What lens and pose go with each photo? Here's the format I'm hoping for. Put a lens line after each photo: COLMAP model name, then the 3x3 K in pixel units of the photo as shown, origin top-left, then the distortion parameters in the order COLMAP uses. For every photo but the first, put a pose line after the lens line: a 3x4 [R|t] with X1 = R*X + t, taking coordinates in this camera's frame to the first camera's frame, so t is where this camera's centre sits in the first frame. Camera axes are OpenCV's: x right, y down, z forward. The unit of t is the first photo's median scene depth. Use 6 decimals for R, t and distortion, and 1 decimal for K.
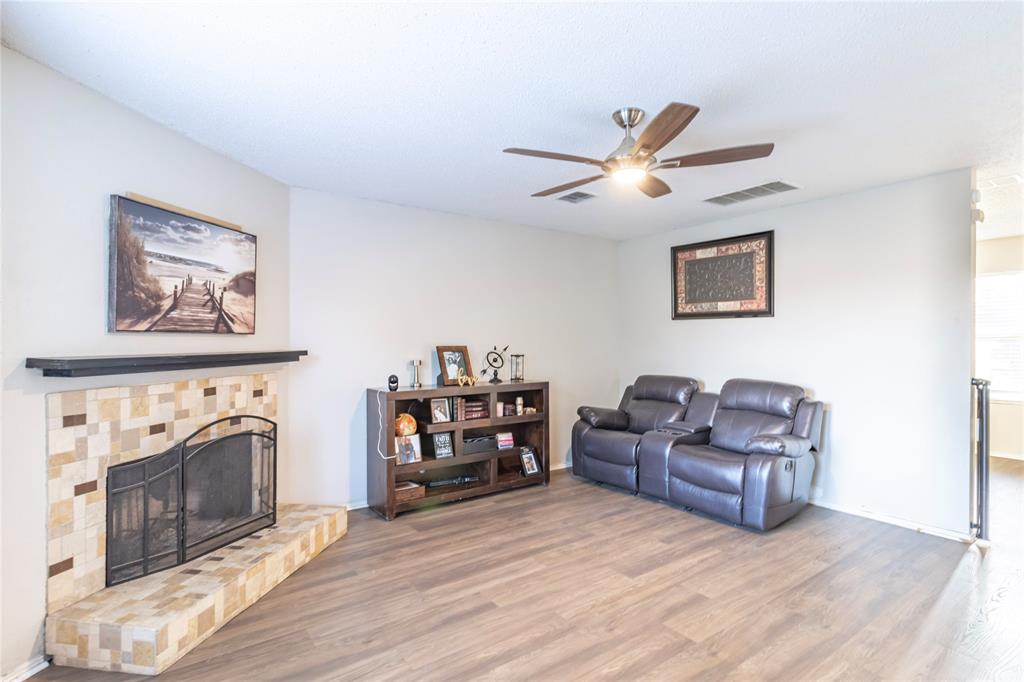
lens RADIAL K [[510.9, 0, 528.0], [0, 510.9, 343.4], [0, 0, 1]] dist [-0.001473, -0.000175]
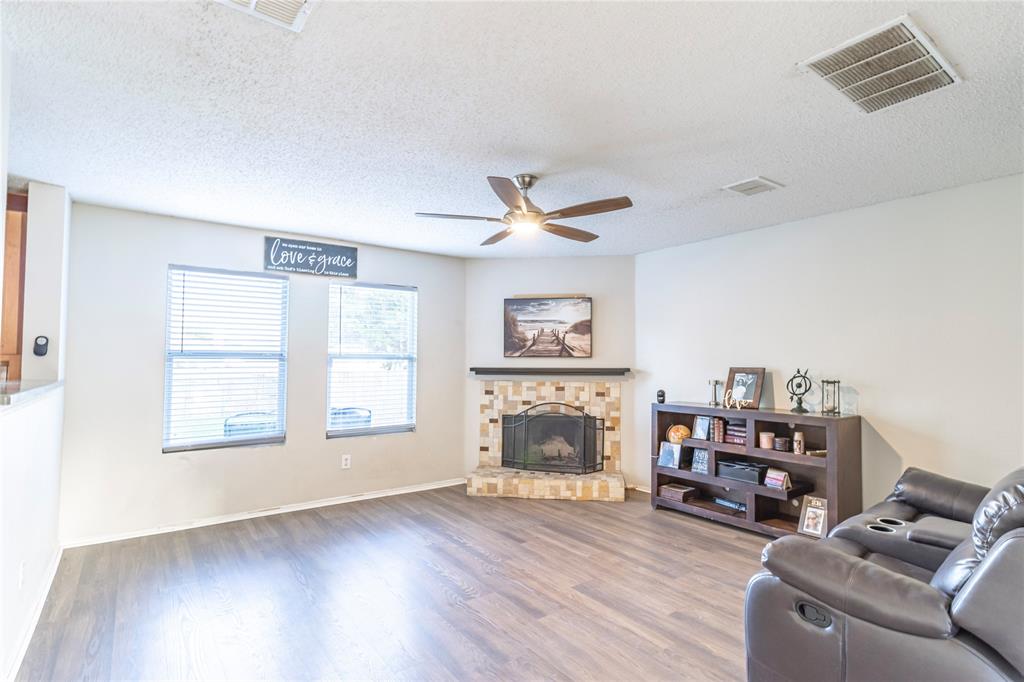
lens RADIAL K [[500.0, 0, 512.0], [0, 500.0, 341.0], [0, 0, 1]] dist [-0.001073, -0.000221]
pose [[0.004304, -0.037385, -0.999292, 1.163316], [-0.008901, 0.999260, -0.037422, -0.008527], [0.999951, 0.009056, 0.003968, 0.805203]]
